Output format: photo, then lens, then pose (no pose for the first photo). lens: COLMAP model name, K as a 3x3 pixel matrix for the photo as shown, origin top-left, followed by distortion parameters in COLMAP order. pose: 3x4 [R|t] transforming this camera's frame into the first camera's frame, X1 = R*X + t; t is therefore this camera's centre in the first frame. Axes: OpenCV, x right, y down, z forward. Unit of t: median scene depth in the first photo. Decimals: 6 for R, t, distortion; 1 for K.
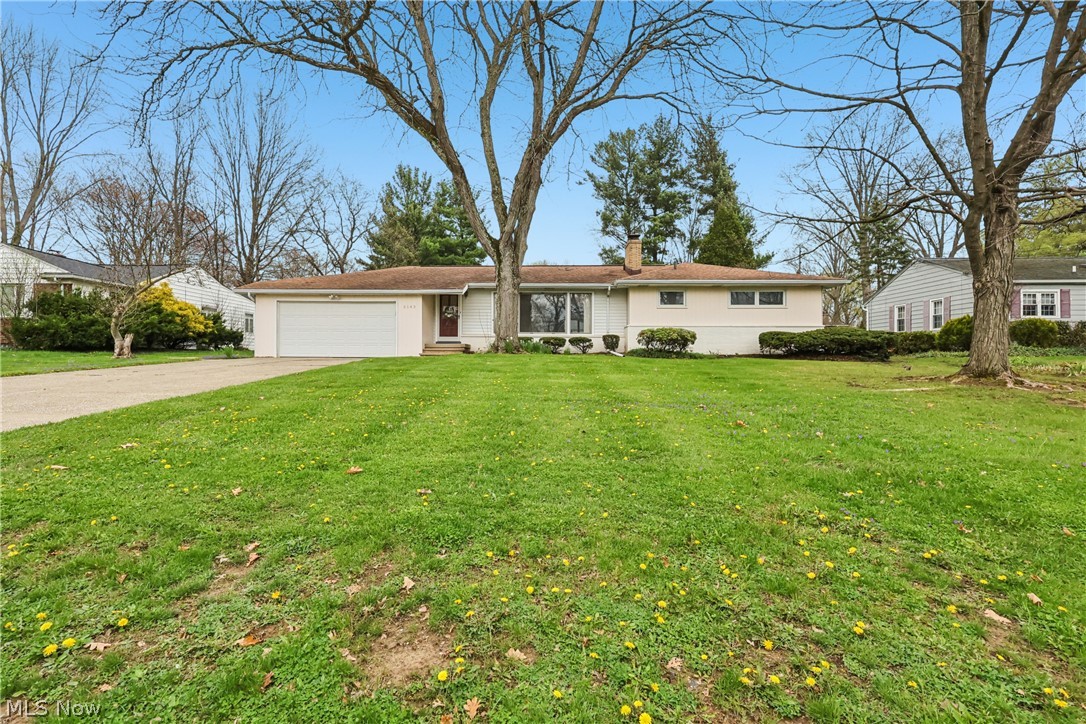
lens RADIAL K [[507.8, 0, 543.0], [0, 507.8, 362.0], [0, 0, 1]] dist [-0.000512, -0.000277]
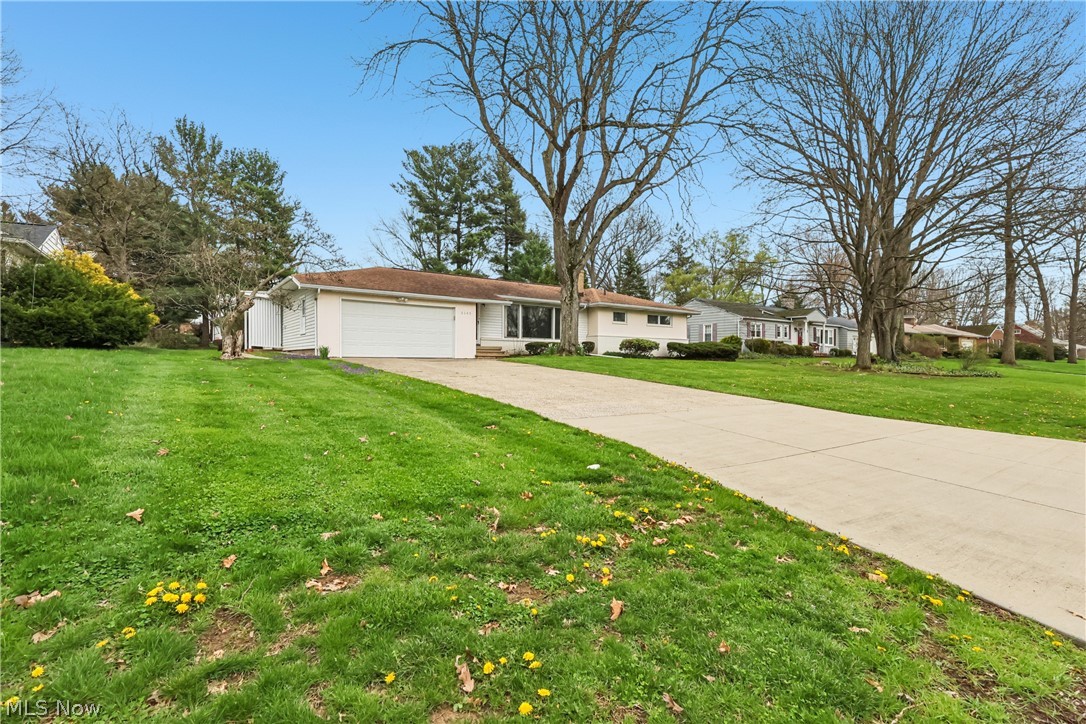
lens RADIAL K [[507.8, 0, 543.0], [0, 507.8, 362.0], [0, 0, 1]] dist [-0.000512, -0.000277]
pose [[0.794333, -0.001826, 0.607480, -1.359033], [-0.001653, 0.999985, 0.005167, -0.011453], [-0.607481, -0.005109, 0.794318, 0.005661]]
